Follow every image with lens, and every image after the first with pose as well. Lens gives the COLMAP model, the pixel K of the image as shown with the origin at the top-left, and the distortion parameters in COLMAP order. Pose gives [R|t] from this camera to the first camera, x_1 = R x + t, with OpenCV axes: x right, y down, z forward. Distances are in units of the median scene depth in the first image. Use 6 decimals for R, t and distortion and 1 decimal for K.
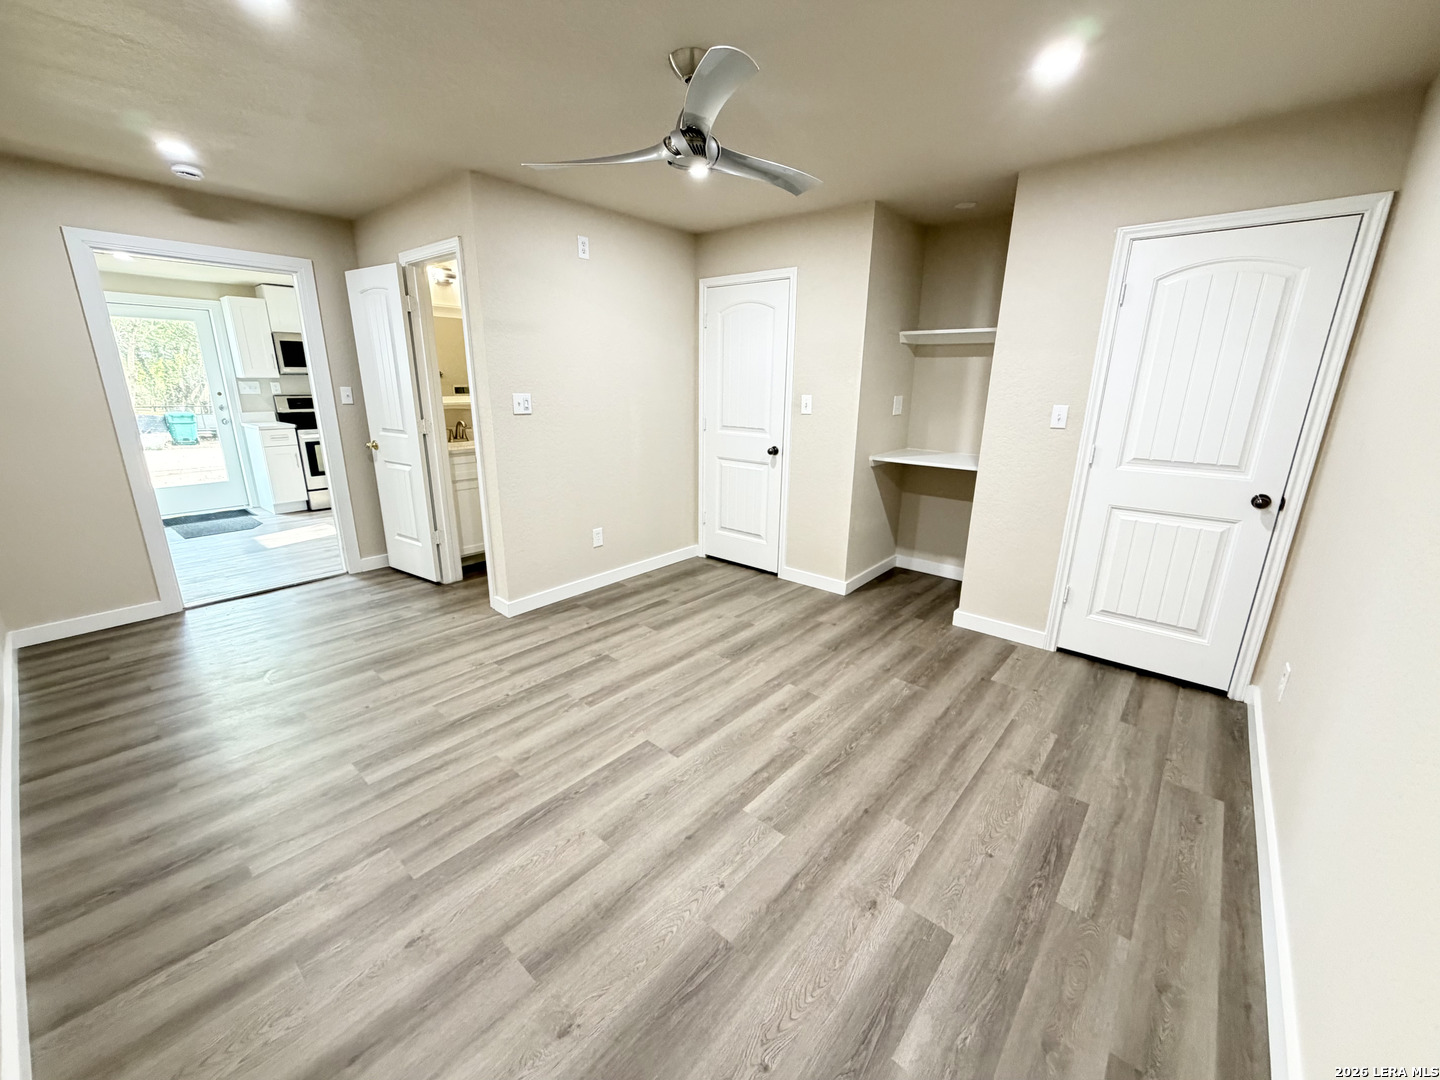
lens RADIAL K [[578.5, 0, 709.1], [0, 578.5, 546.2], [0, 0, 1]] dist [-0.000483, -0.000044]
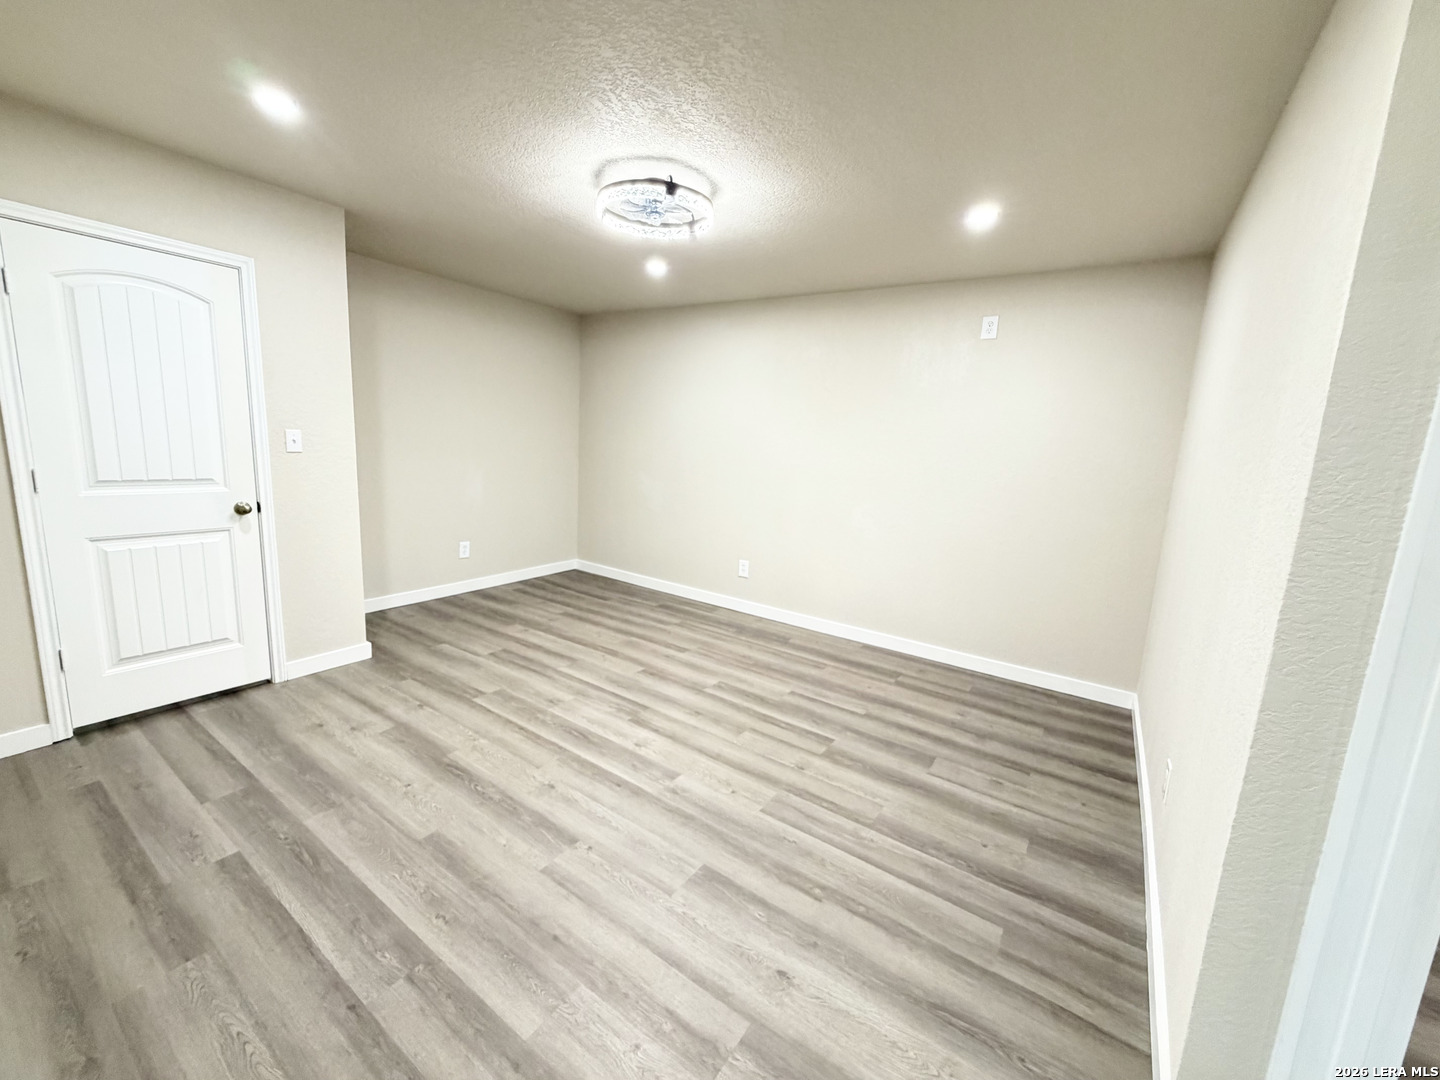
lens RADIAL K [[578.5, 0, 710.8], [0, 578.5, 537.6], [0, 0, 1]] dist [-0.000483, -0.000044]
pose [[-0.116092, -0.190621, 0.974775, -0.594341], [0.214231, 0.953505, 0.211976, -0.150014], [-0.969860, 0.233436, -0.069857, 0.489412]]
